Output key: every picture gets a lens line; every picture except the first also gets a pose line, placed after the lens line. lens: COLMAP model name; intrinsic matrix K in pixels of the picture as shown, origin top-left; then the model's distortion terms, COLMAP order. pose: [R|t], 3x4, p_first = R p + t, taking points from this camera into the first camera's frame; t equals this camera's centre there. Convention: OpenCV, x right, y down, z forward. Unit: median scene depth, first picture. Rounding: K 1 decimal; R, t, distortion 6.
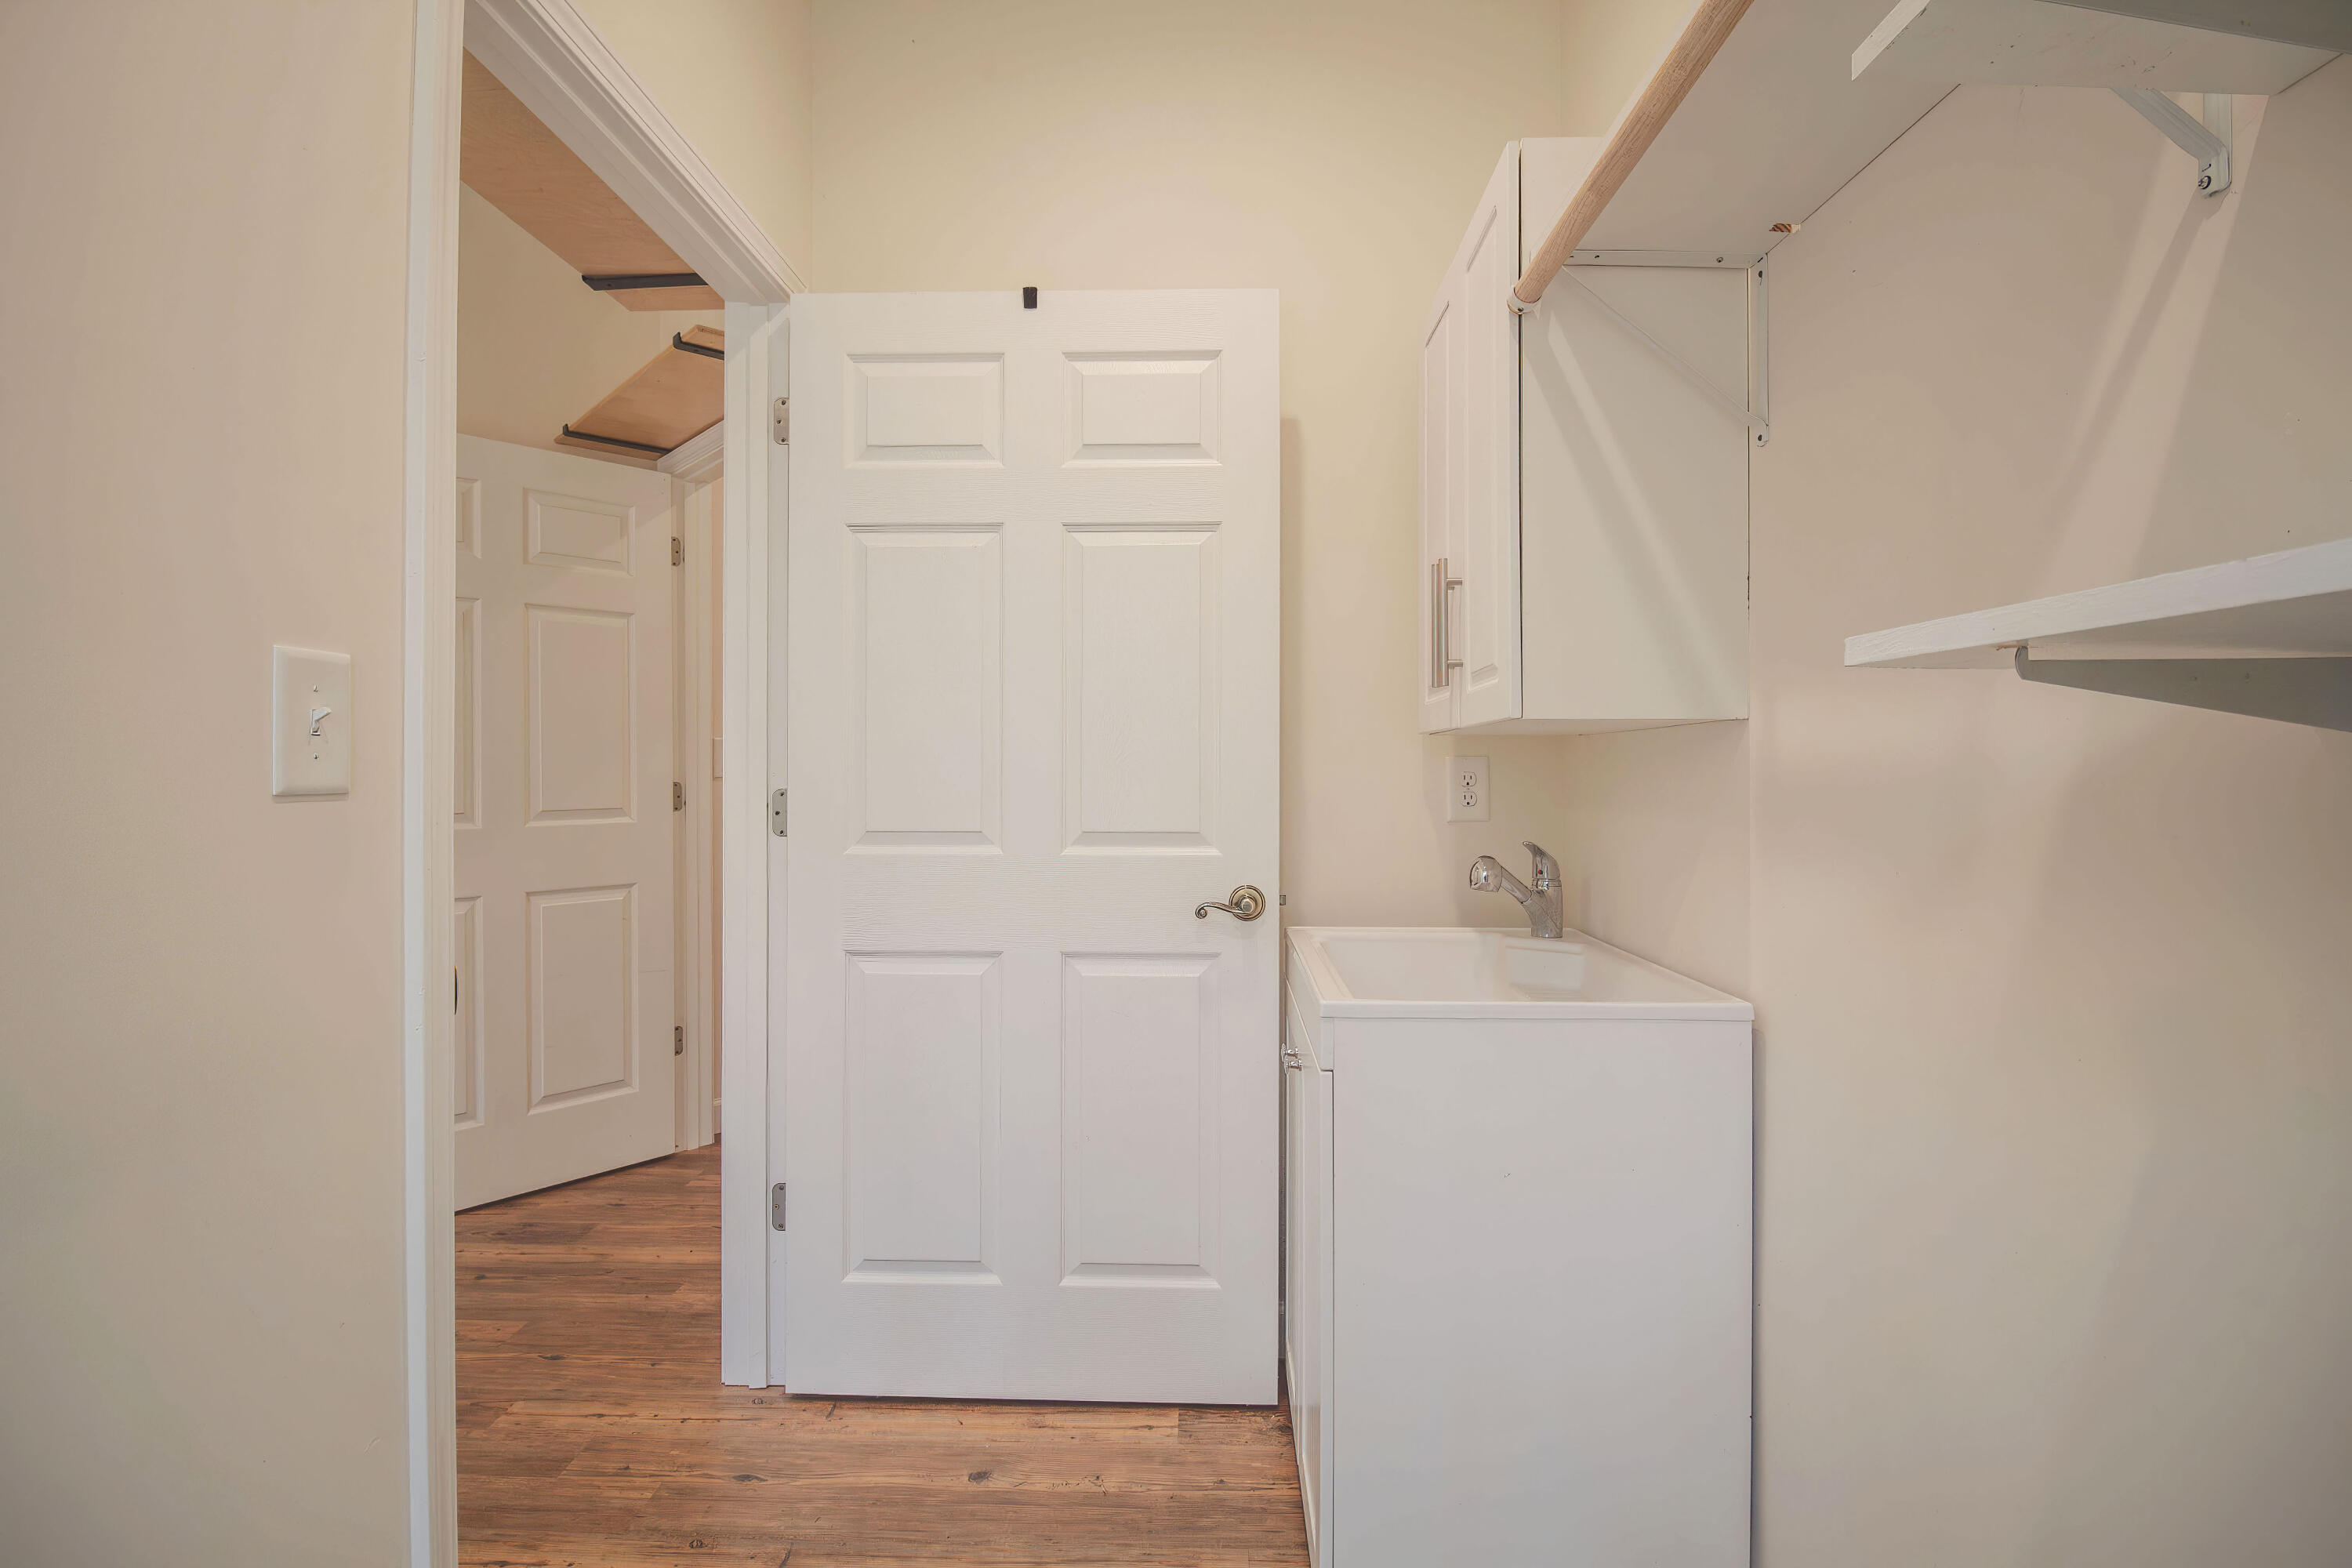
lens RADIAL K [[1141.3, 0, 1172.5], [0, 1141.3, 769.2], [0, 0, 1]] dist [-0.001703, -0.000174]
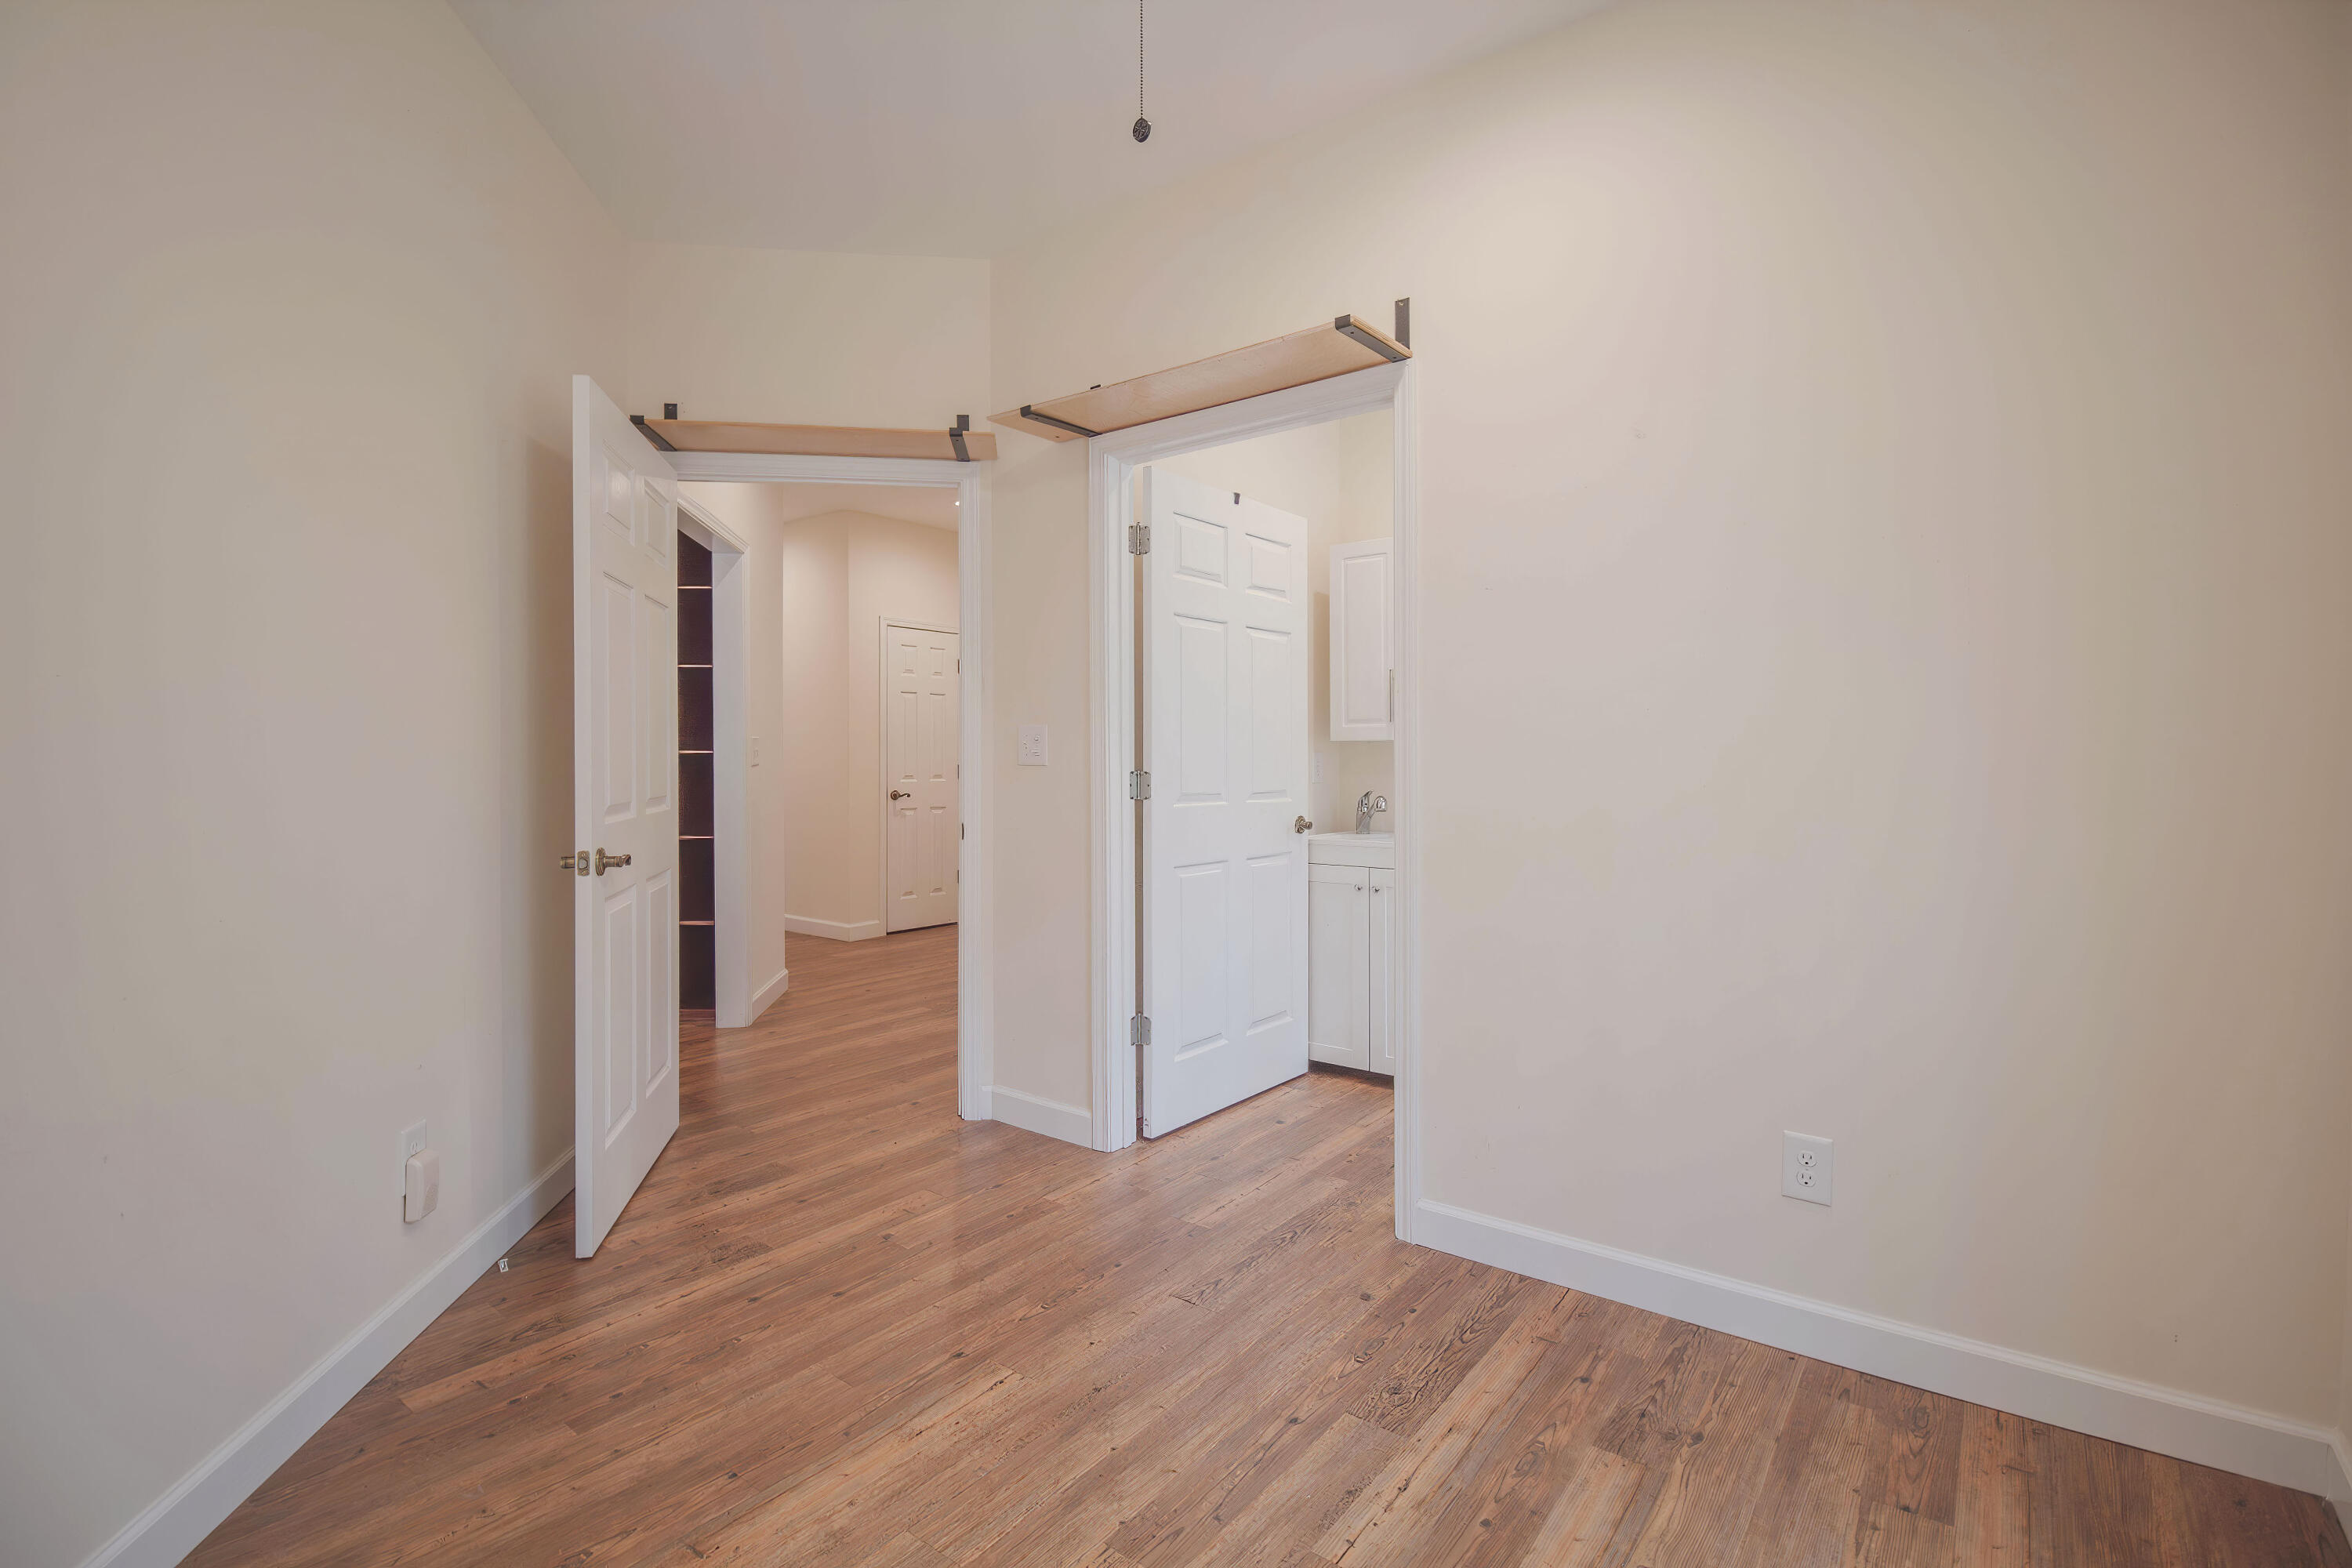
lens RADIAL K [[1141.3, 0, 1165.1], [0, 1141.3, 783.9], [0, 0, 1]] dist [-0.001703, -0.000174]
pose [[0.566004, -0.024384, 0.824042, -1.694740], [0.002517, 0.999609, 0.027850, -0.010434], [-0.824399, -0.013690, 0.565844, 0.061086]]
